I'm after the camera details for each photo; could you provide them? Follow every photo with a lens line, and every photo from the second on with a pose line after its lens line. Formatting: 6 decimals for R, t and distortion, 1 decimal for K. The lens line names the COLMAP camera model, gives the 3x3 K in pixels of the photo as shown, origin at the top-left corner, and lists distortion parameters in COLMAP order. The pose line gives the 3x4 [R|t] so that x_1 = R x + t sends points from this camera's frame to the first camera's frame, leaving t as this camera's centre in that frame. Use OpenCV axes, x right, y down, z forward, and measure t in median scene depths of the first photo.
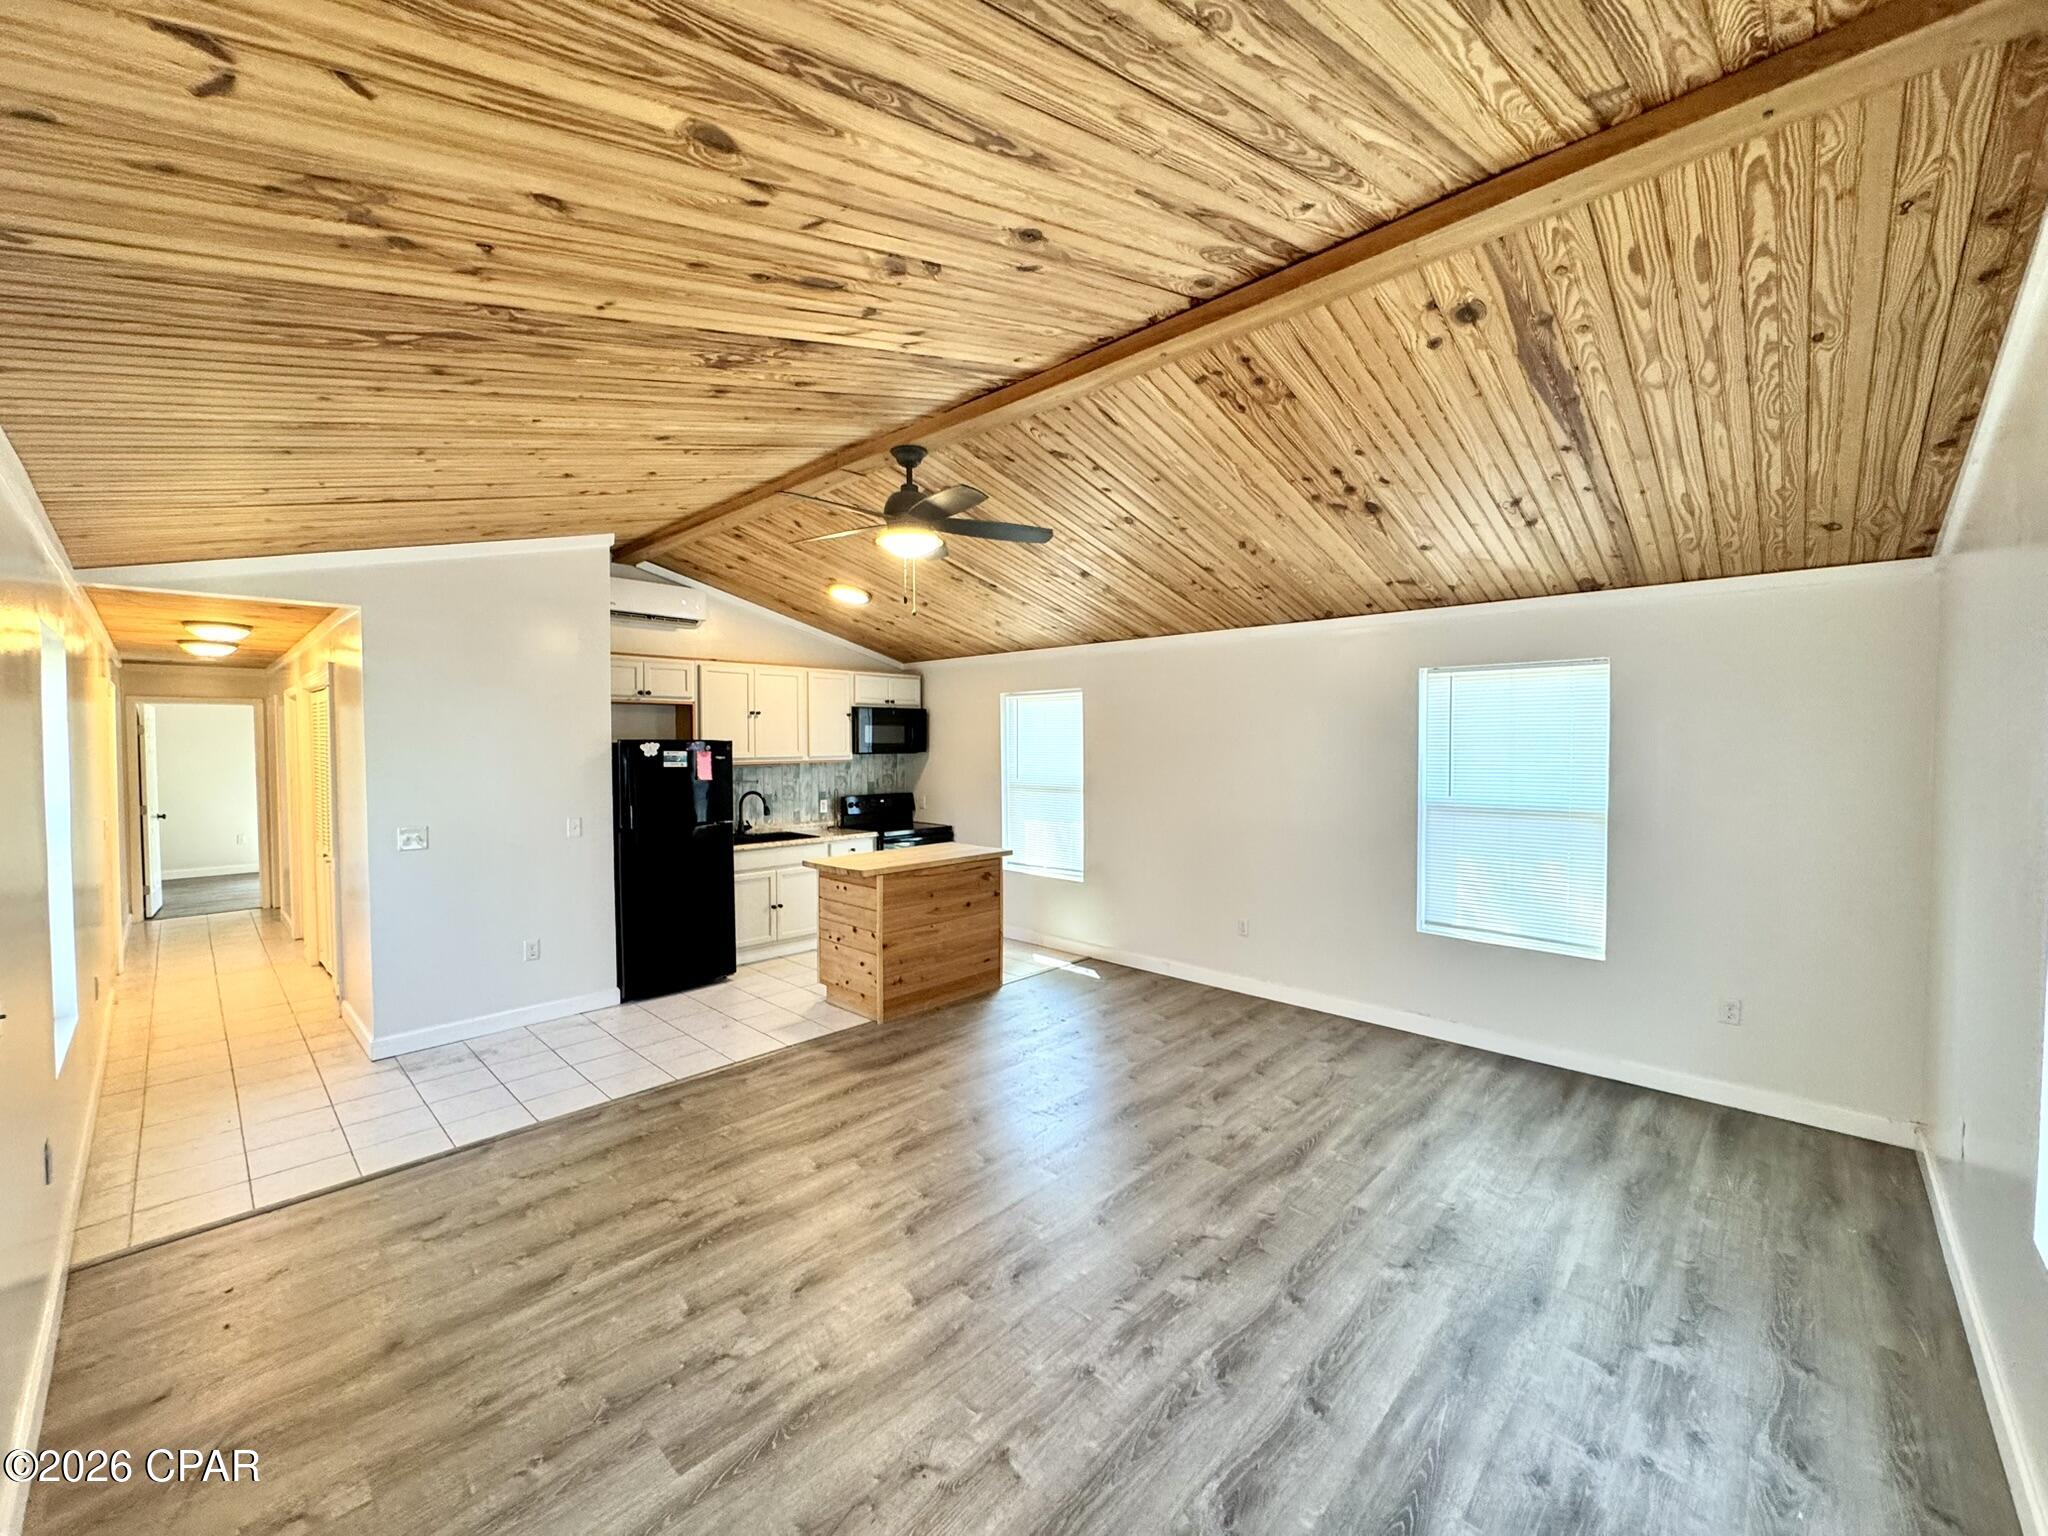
lens RADIAL K [[813.6, 0, 1024.6], [0, 813.6, 766.9], [0, 0, 1]] dist [-0.000997, 0.000116]
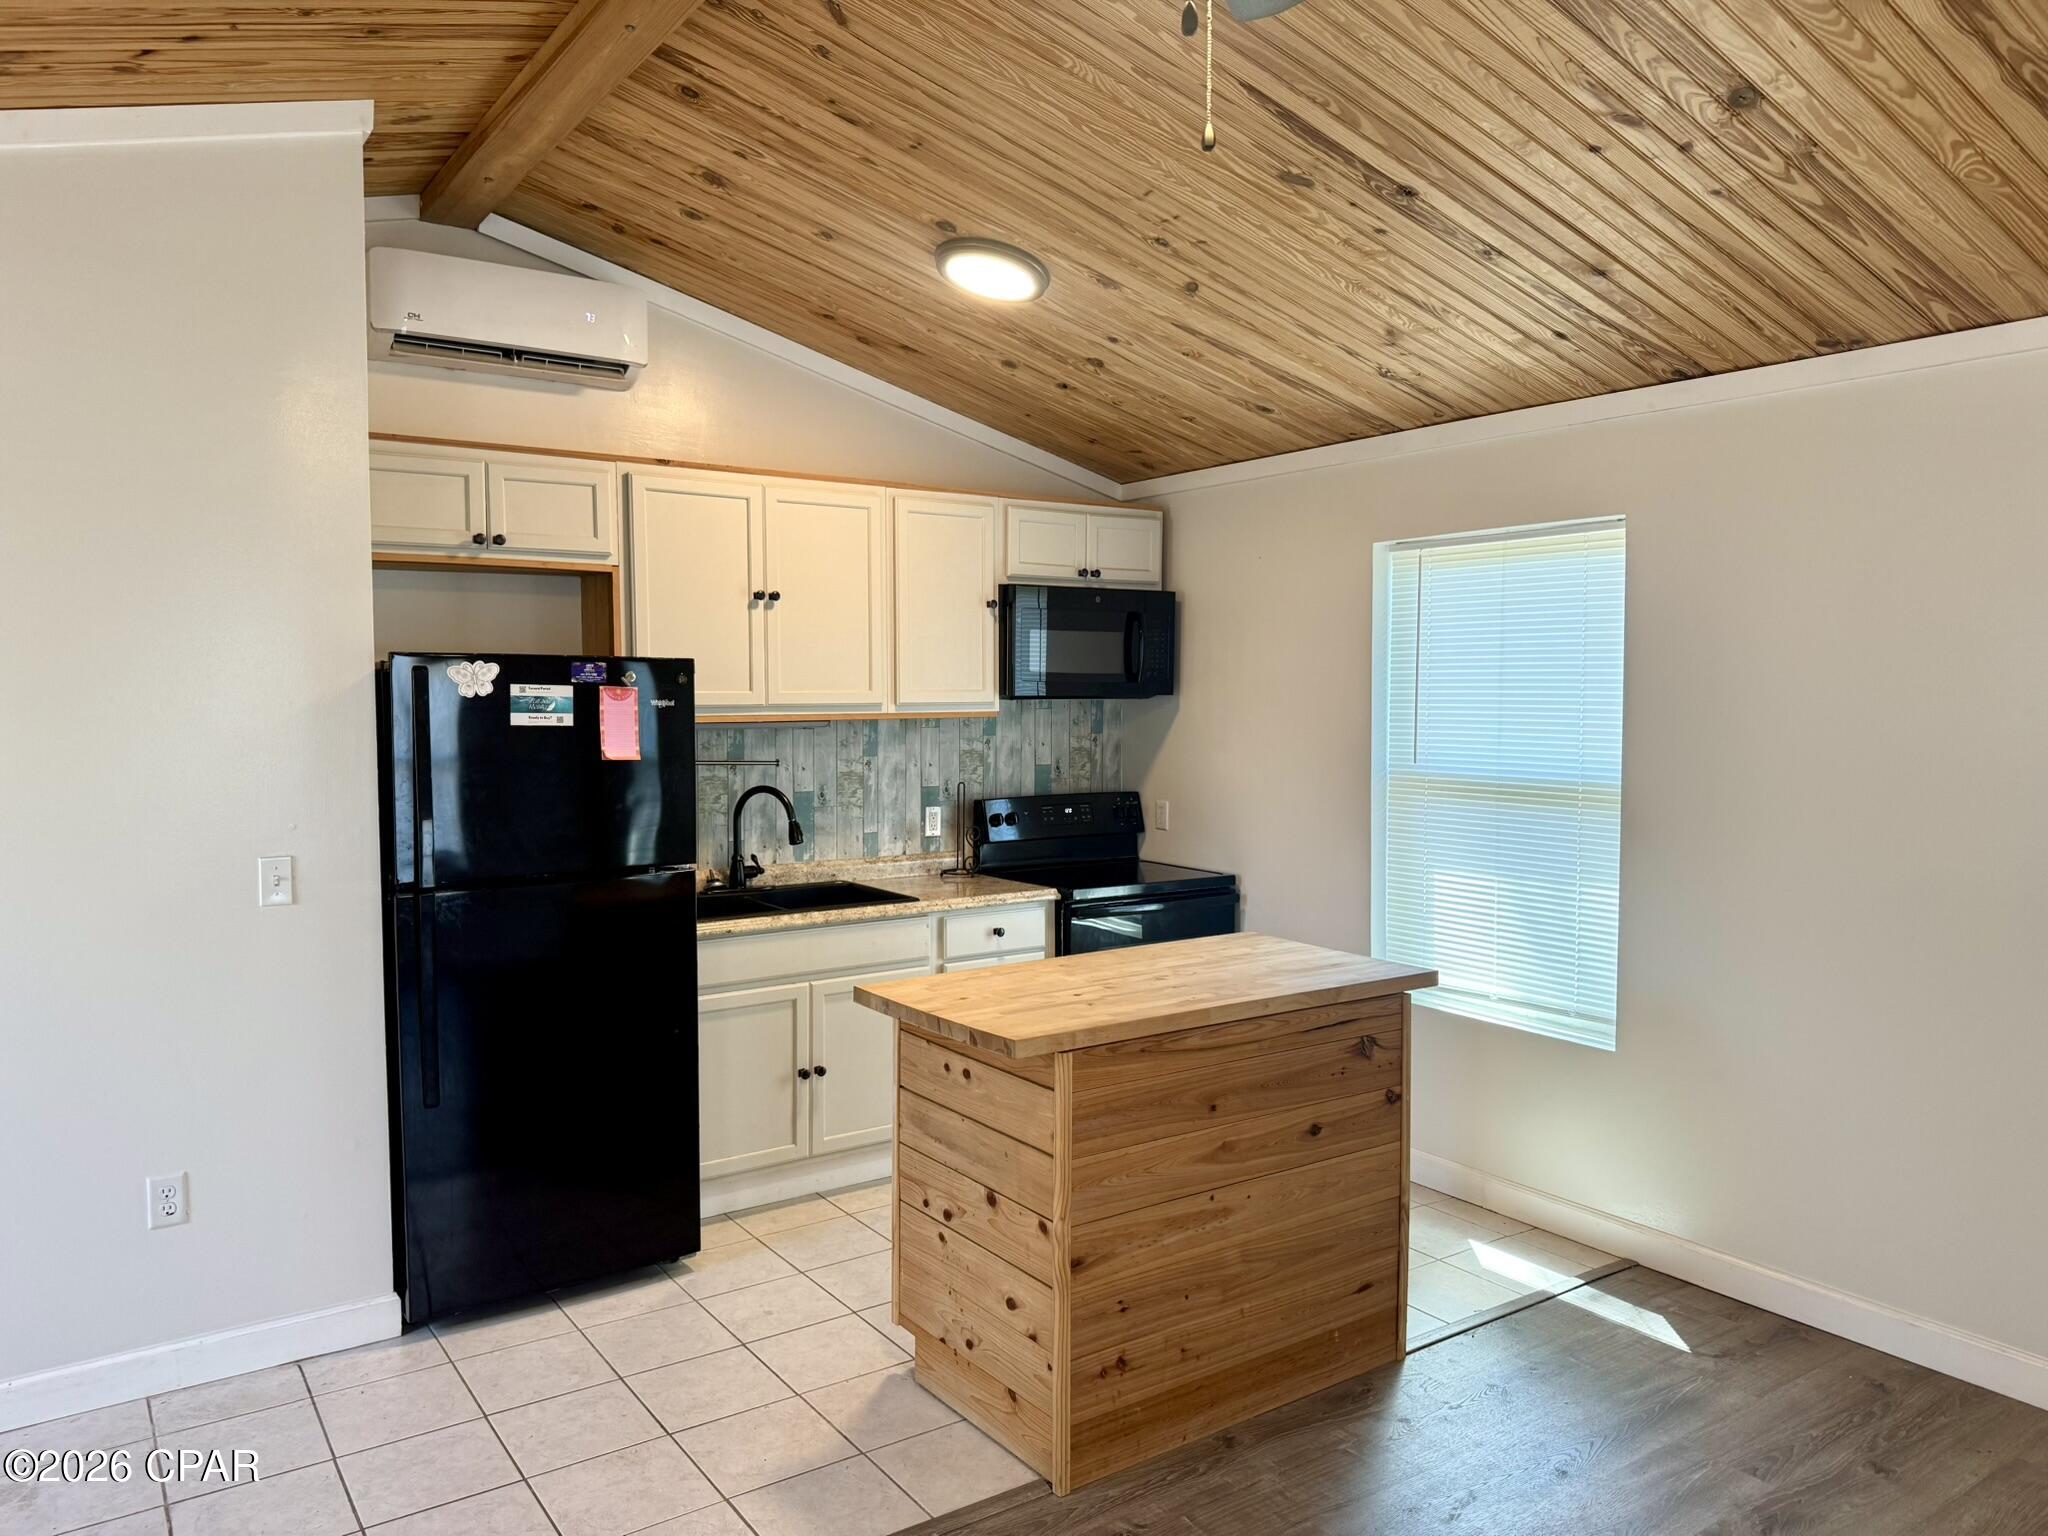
lens RADIAL K [[1424.3, 0, 1013.8], [0, 1424.3, 767.4], [0, 0, 1]] dist [0.189591, -0.376173]
pose [[0.978024, 0.013596, -0.208047, -0.063288], [-0.008149, 0.999602, 0.027018, -0.000474], [0.208332, -0.024729, 0.977746, 0.347997]]
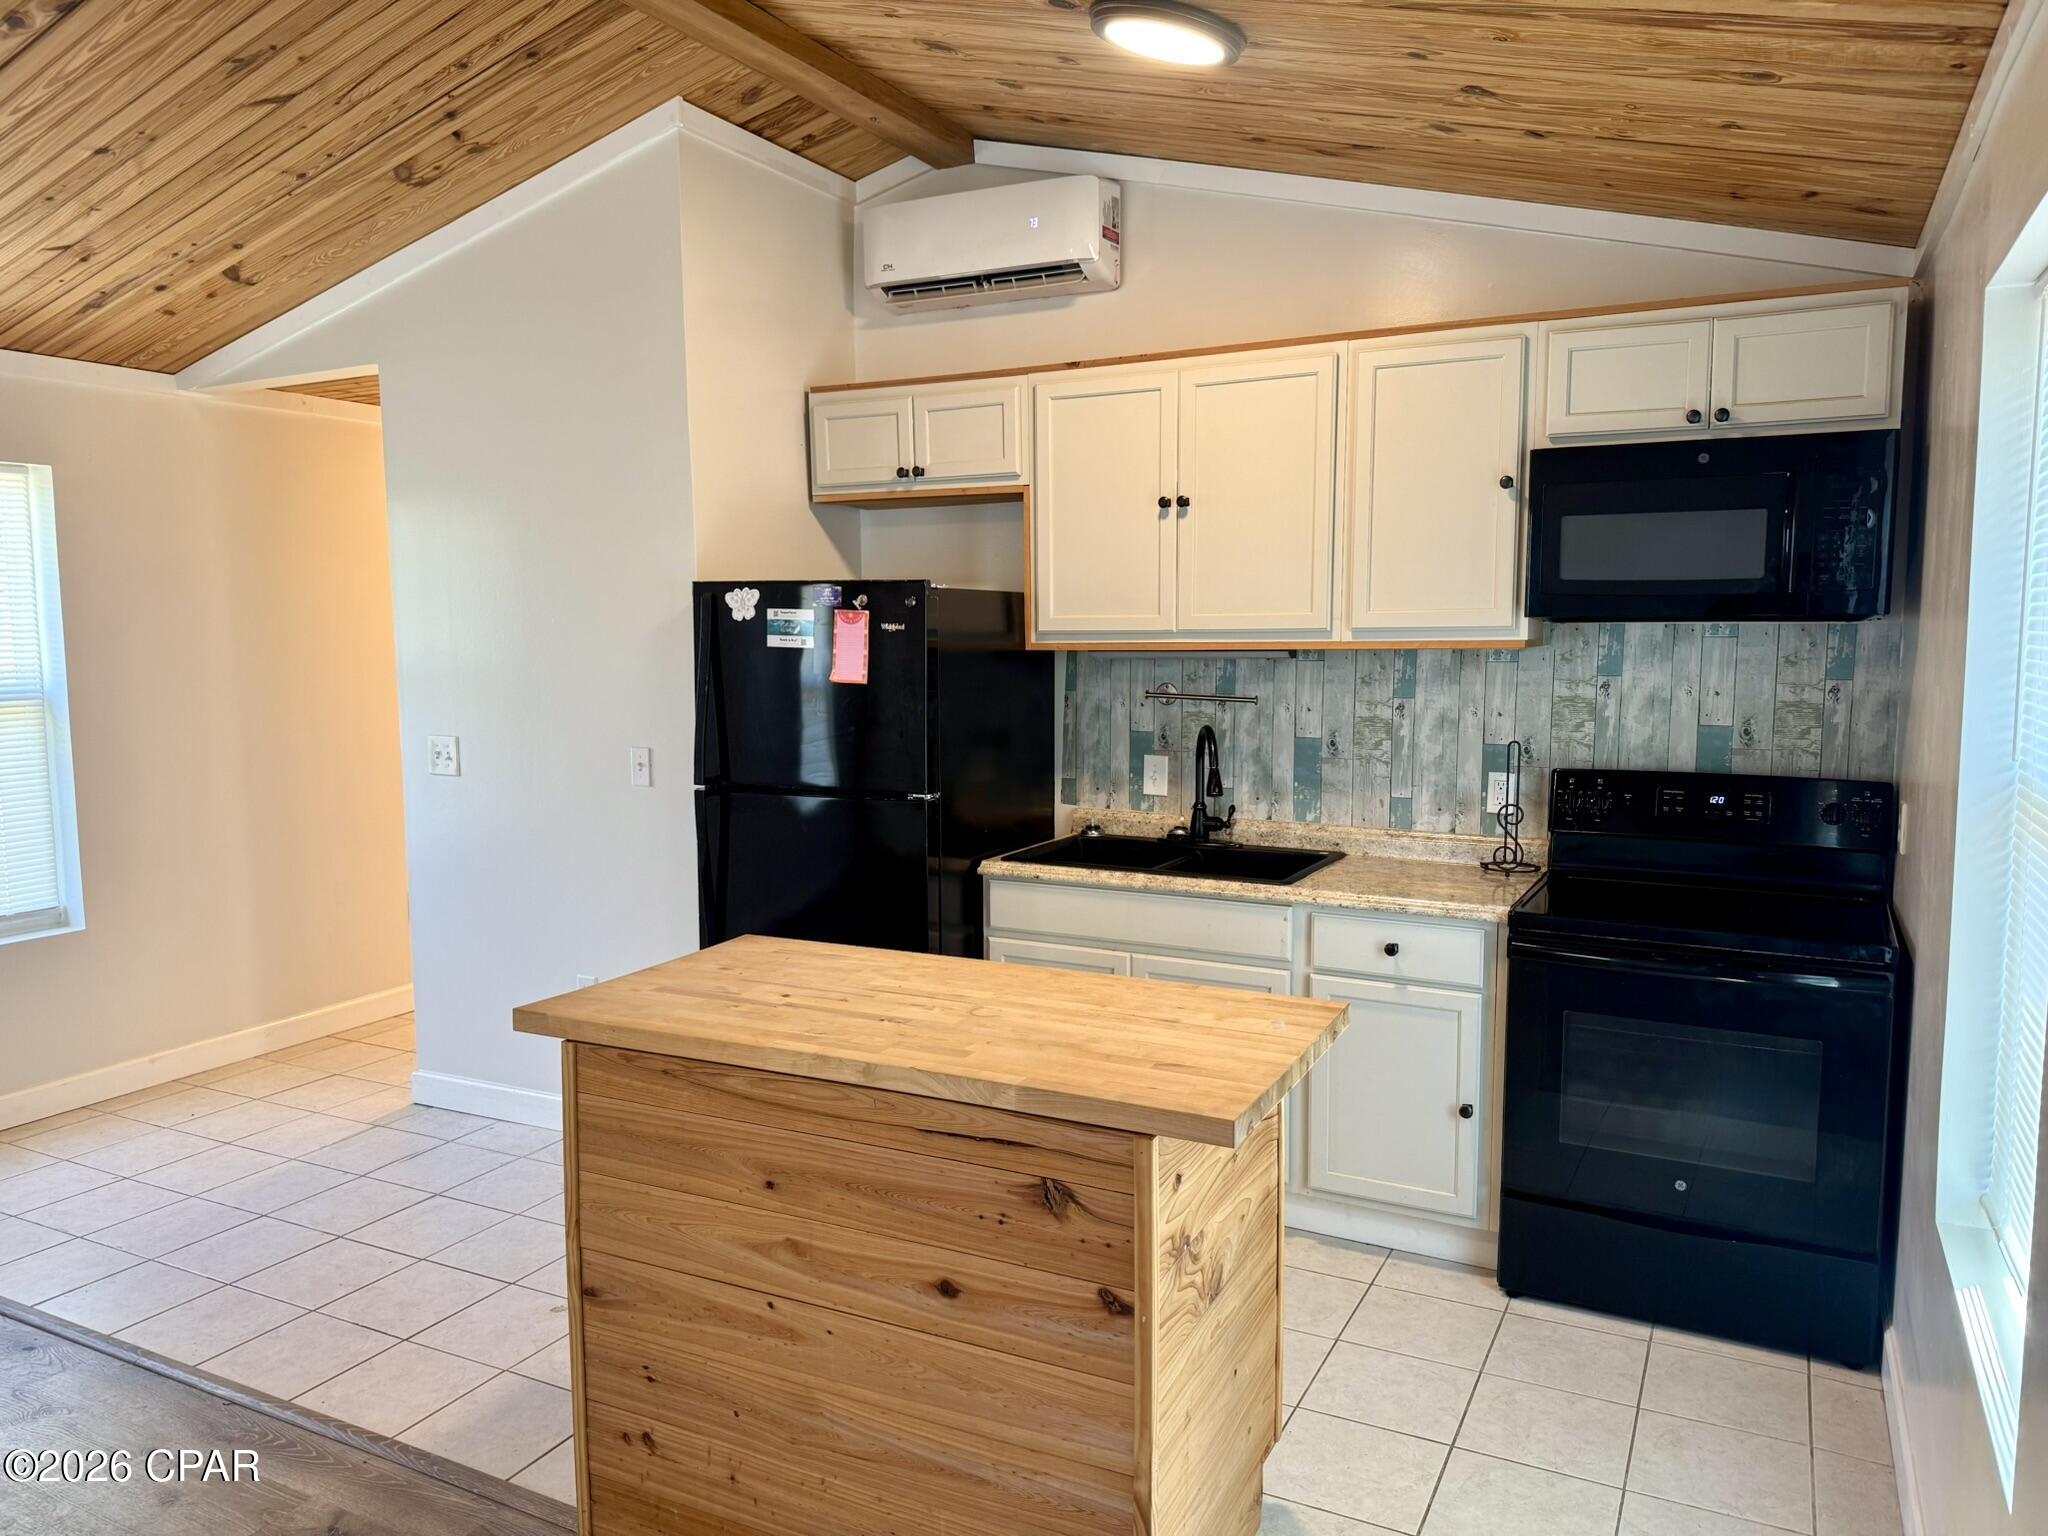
lens RADIAL K [[1426.7, 0, 1035.1], [0, 1426.7, 777.1], [0, 0, 1]] dist [0.150825, -0.278223]
pose [[0.280581, 0.104158, -0.954162, 0.279488], [-0.025455, 0.994552, 0.101081, -0.010384], [0.959493, -0.004073, 0.281704, 0.843699]]
